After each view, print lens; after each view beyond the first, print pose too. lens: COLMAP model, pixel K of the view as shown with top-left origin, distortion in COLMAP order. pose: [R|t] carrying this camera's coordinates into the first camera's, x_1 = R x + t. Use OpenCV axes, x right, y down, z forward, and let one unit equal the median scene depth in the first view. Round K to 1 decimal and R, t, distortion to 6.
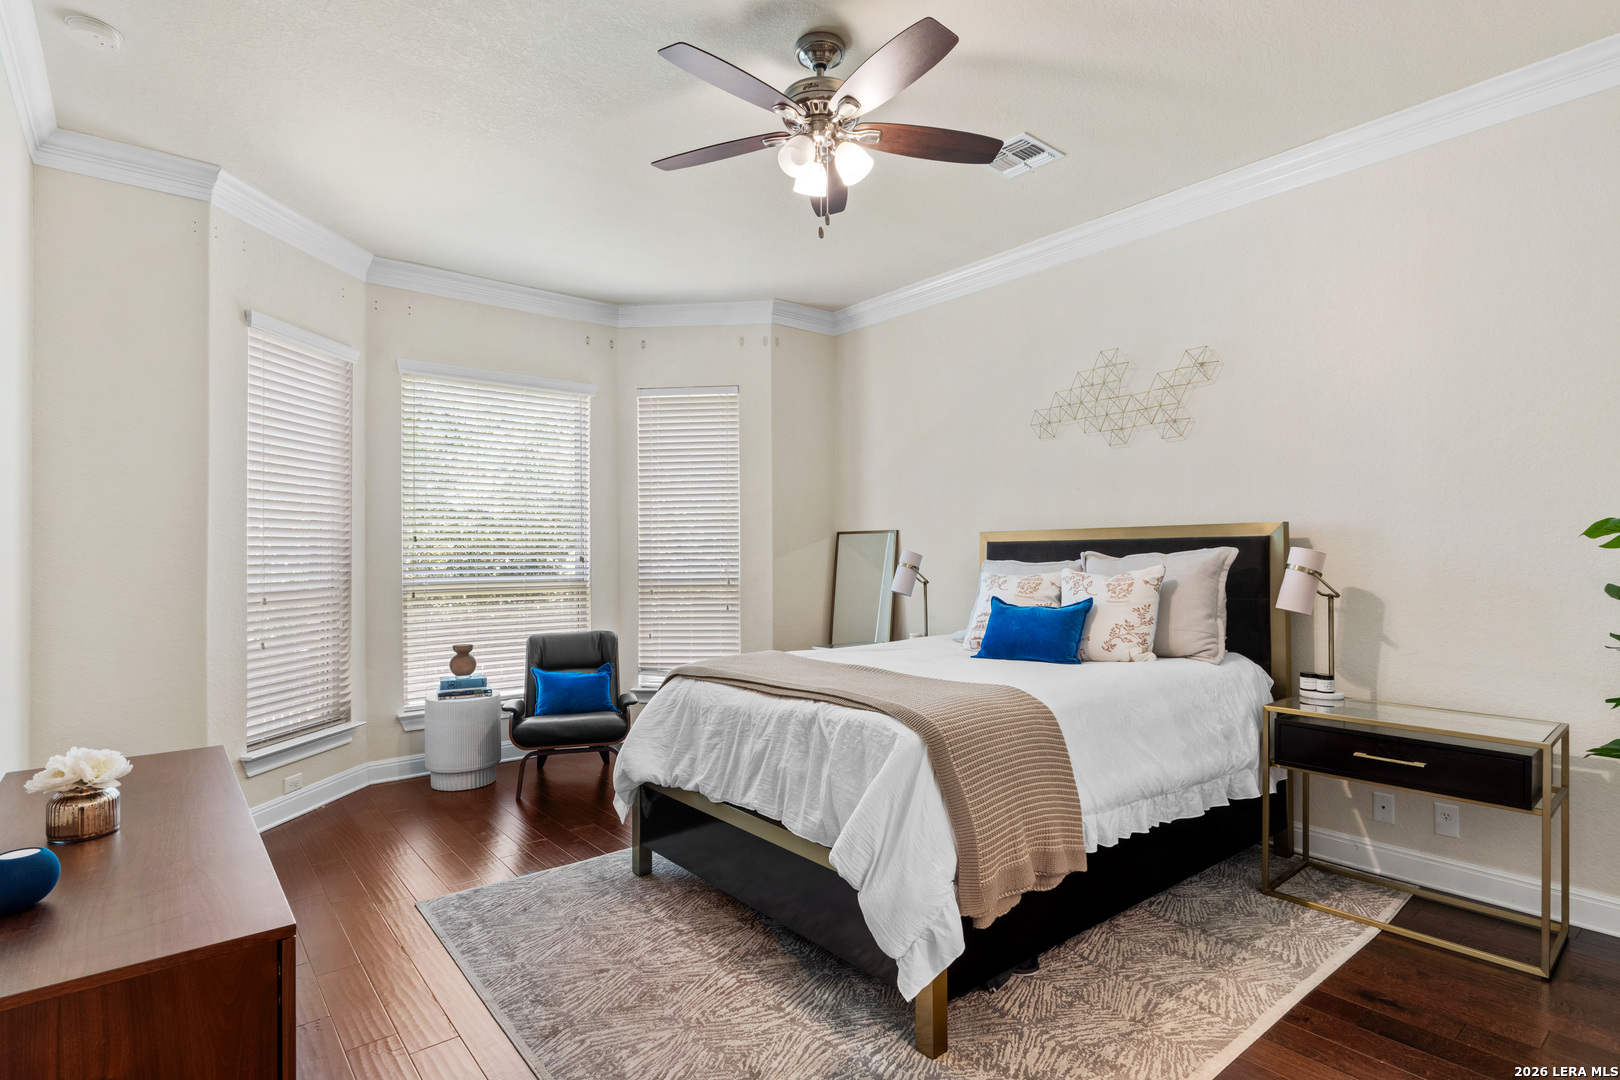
lens RADIAL K [[817.2, 0, 814.8], [0, 817.2, 544.5], [0, 0, 1]] dist [-0.001562, -0.000349]
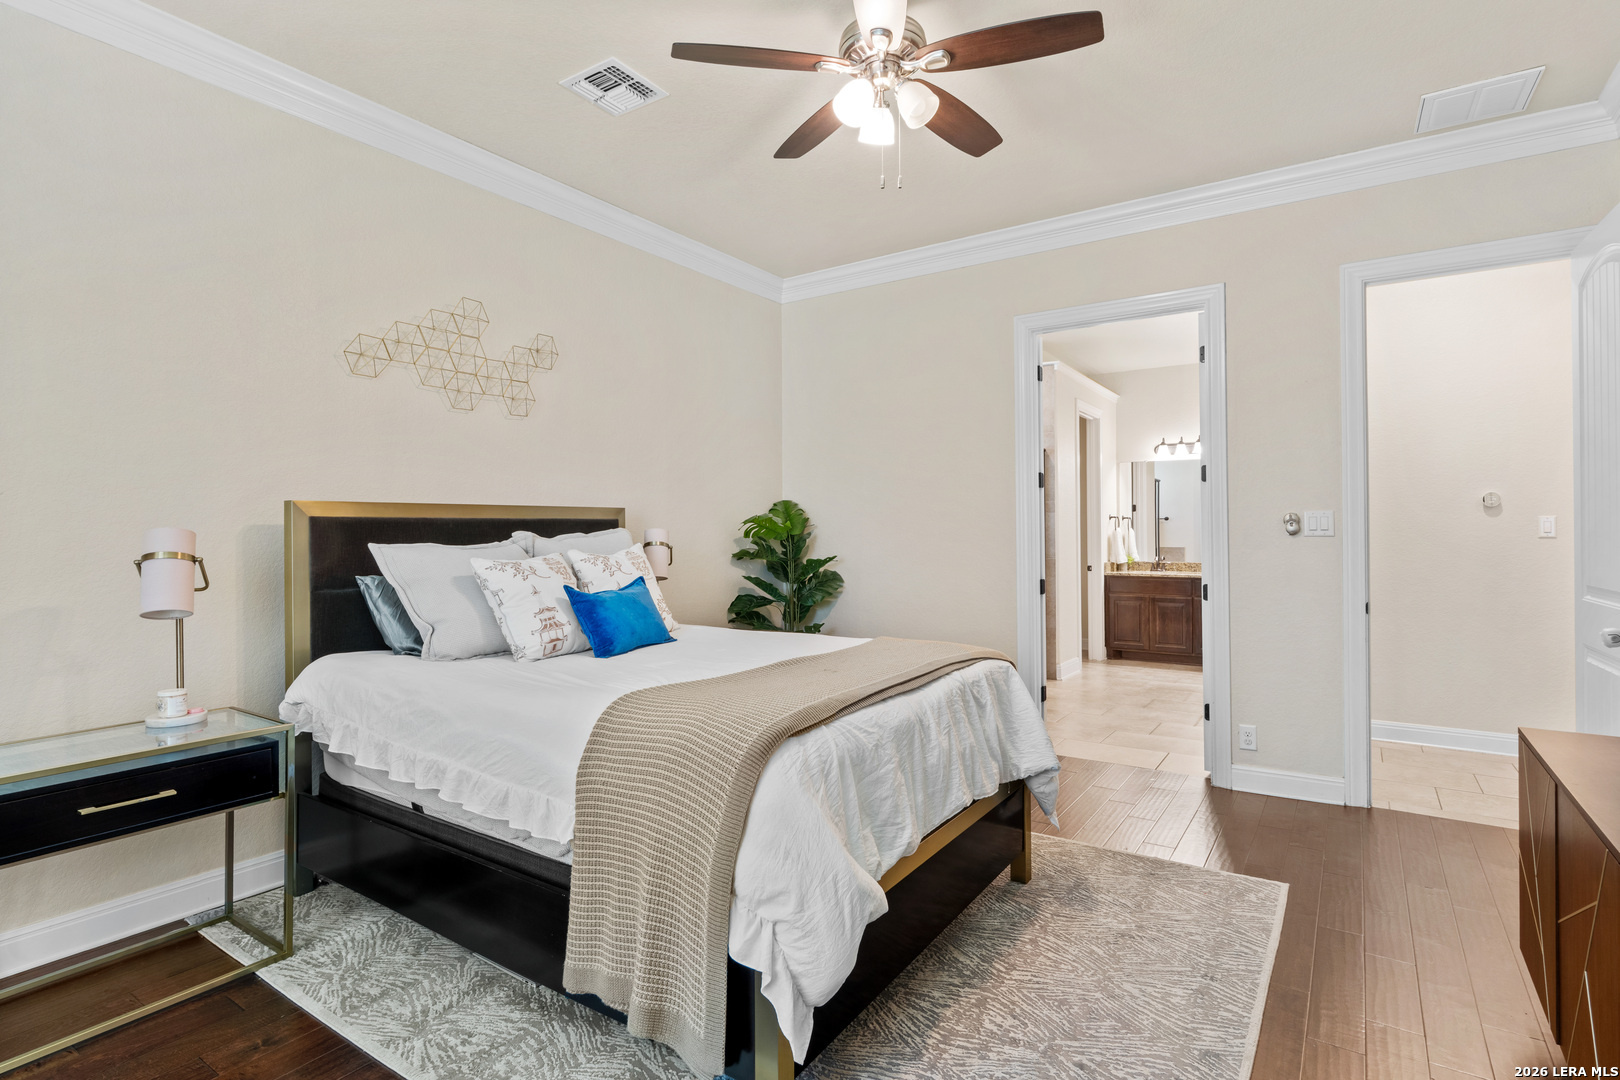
lens RADIAL K [[817.2, 0, 813.7], [0, 817.2, 536.9], [0, 0, 1]] dist [-0.001562, -0.000349]
pose [[-0.289003, 0.001368, 0.957327, -0.479526], [0.001186, 0.999999, -0.001071, 0.012471], [-0.957327, 0.000826, -0.289005, 0.759297]]
